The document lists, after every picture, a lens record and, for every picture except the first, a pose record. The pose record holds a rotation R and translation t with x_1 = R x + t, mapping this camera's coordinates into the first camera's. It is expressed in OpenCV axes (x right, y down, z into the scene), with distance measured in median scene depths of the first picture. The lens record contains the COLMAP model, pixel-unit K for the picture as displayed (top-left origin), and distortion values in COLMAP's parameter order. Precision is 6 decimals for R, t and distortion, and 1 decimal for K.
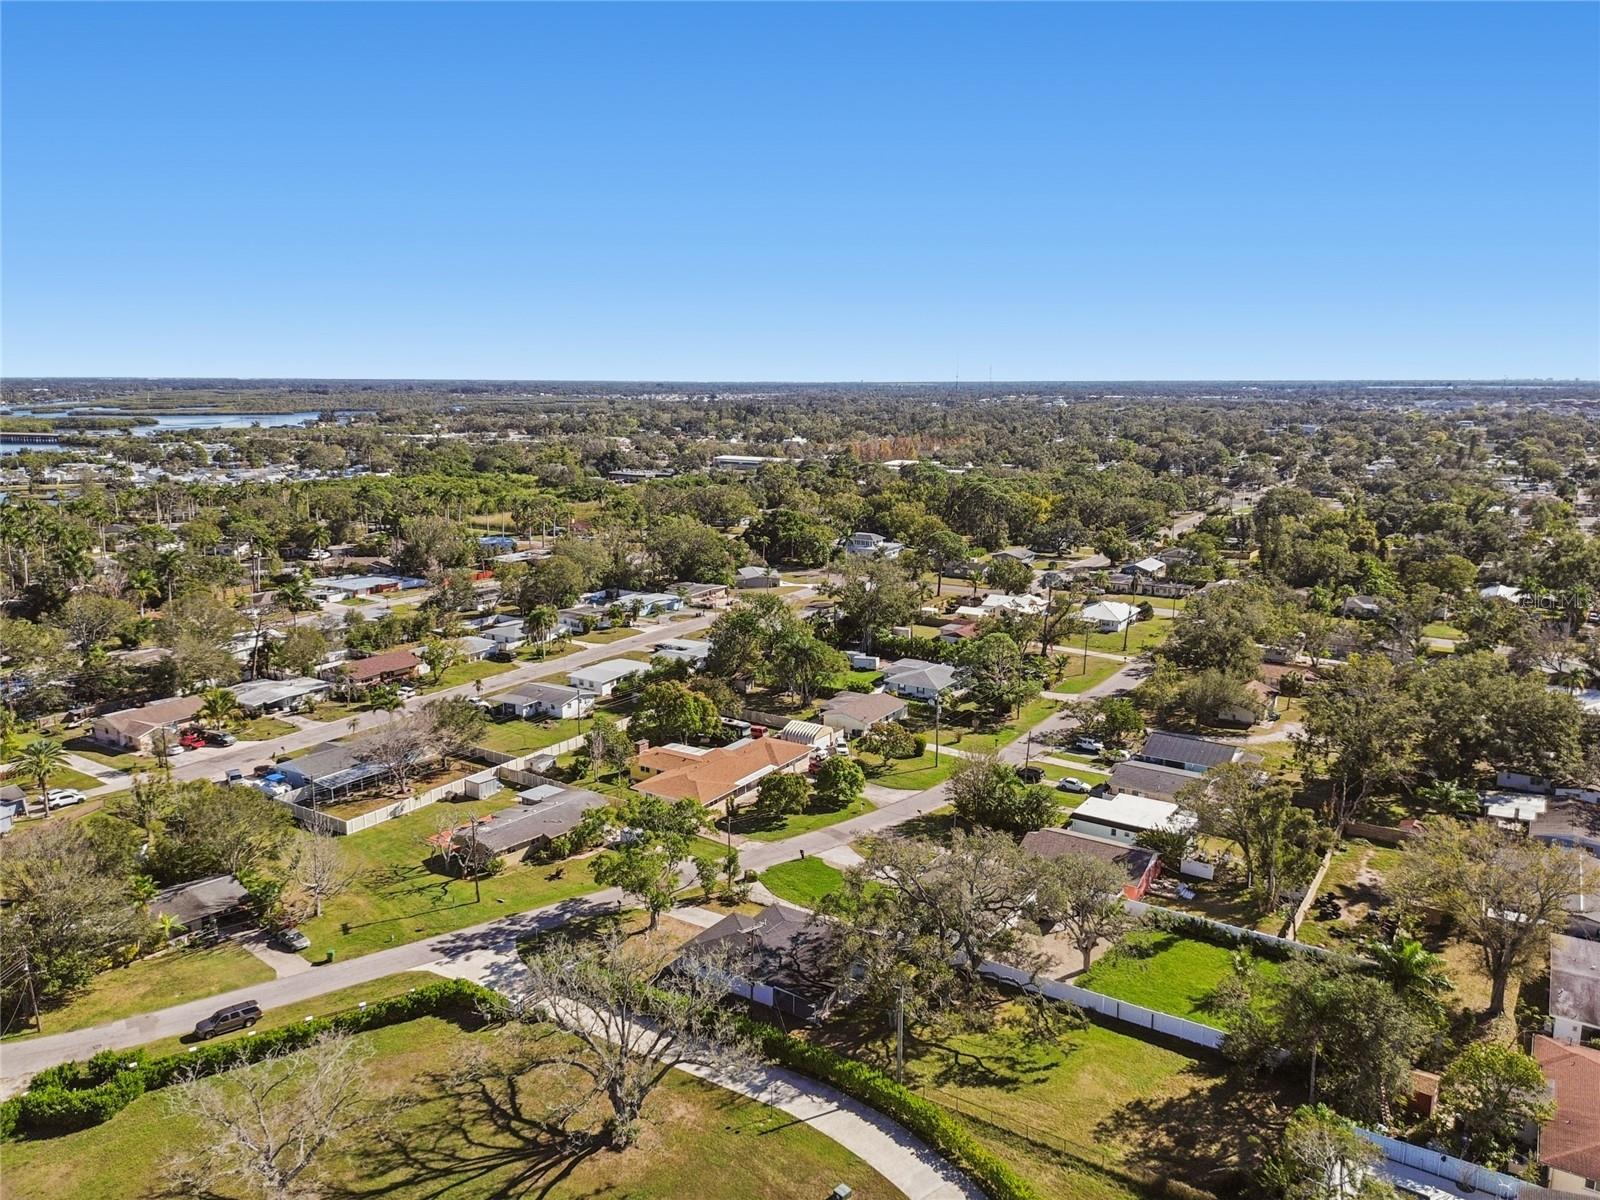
lens RADIAL K [[1135.2, 0, 797.7], [0, 1135.2, 598.1], [0, 0, 1]] dist [0.080720, -0.087109]
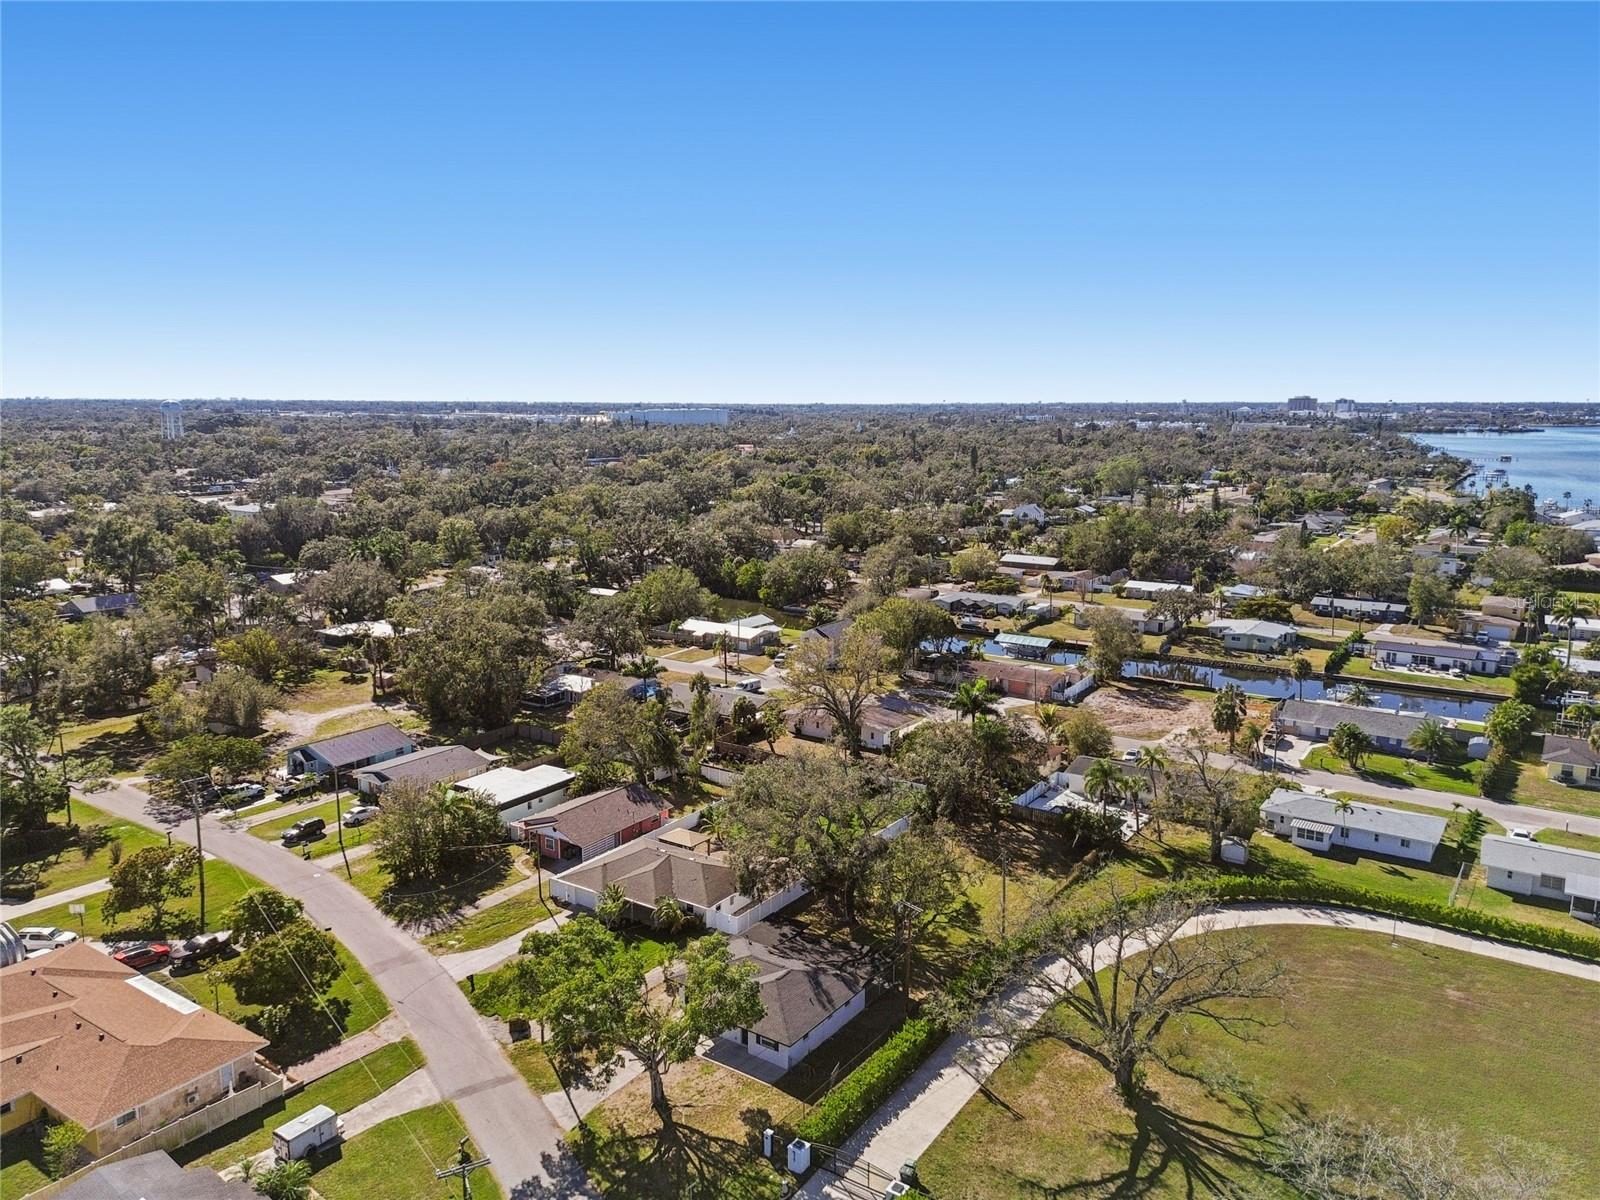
lens RADIAL K [[1147.9, 0, 800.0], [0, 1147.9, 600.0], [0, 0, 1]] dist [0.080068, -0.084316]
pose [[0.020136, -0.173501, 0.984628, -0.668406], [0.186851, 0.968129, 0.166772, -0.080485], [-0.982182, 0.180620, 0.051913, 0.754517]]
